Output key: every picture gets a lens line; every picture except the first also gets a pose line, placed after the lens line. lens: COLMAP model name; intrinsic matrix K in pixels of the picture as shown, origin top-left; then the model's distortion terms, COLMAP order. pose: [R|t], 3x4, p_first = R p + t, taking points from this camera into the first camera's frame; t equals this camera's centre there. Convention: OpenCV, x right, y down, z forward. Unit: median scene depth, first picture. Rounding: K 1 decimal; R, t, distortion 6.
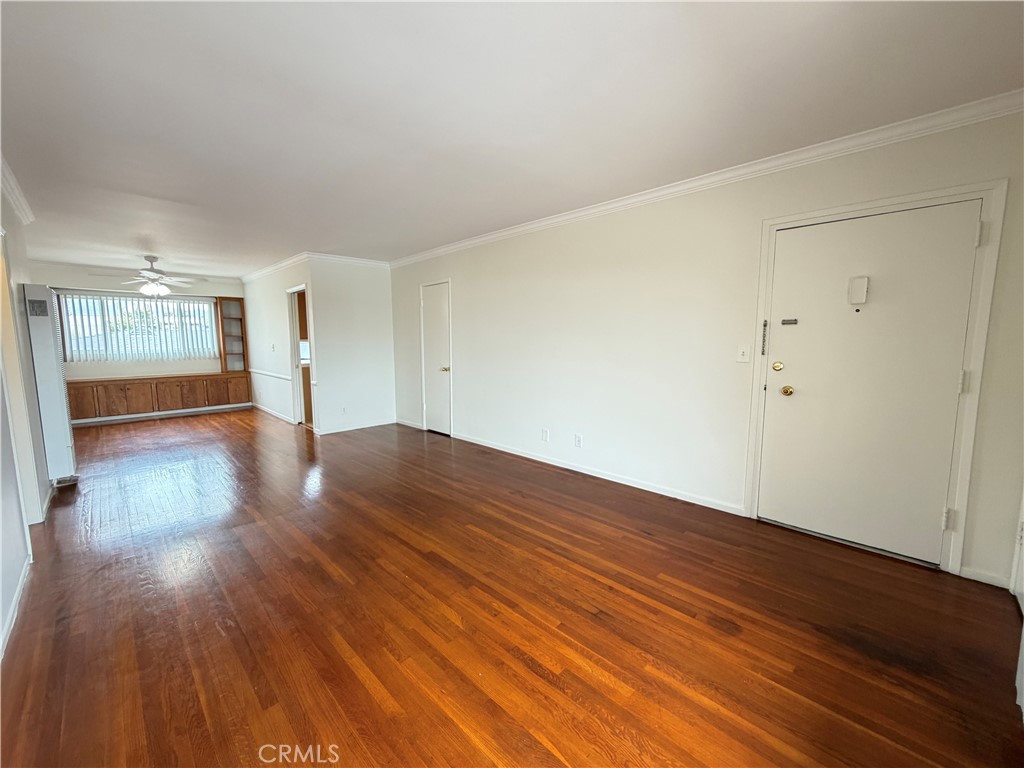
lens RADIAL K [[407.8, 0, 508.5], [0, 407.8, 385.0], [0, 0, 1]] dist [-0.002951, 0.000255]
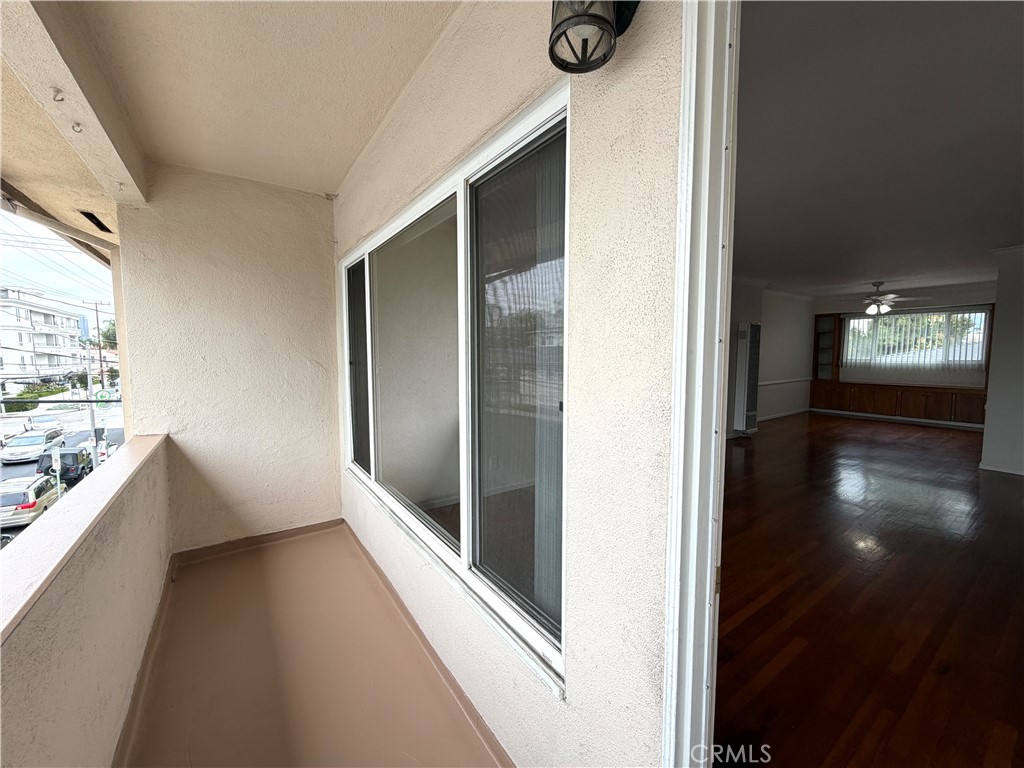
lens RADIAL K [[407.8, 0, 512.3], [0, 407.8, 384.1], [0, 0, 1]] dist [-0.002951, 0.000255]
pose [[-0.183984, 0.084807, -0.979264, 0.518817], [-0.105119, 0.988860, 0.105388, -0.034244], [0.977292, 0.122329, -0.173019, 0.203058]]
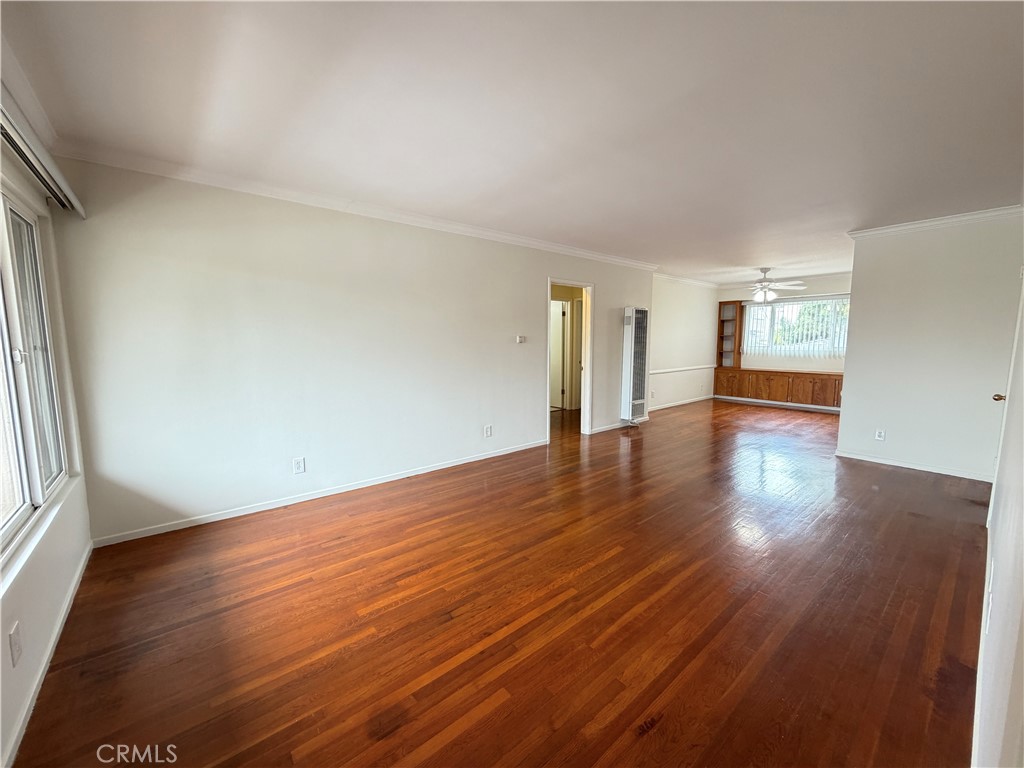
lens RADIAL K [[407.8, 0, 515.1], [0, 407.8, 386.0], [0, 0, 1]] dist [-0.002951, 0.000255]
pose [[-0.082726, 0.118722, -0.989475, 0.402514], [-0.110052, 0.985718, 0.127472, -0.050860], [0.990477, 0.119439, -0.068479, 0.411539]]
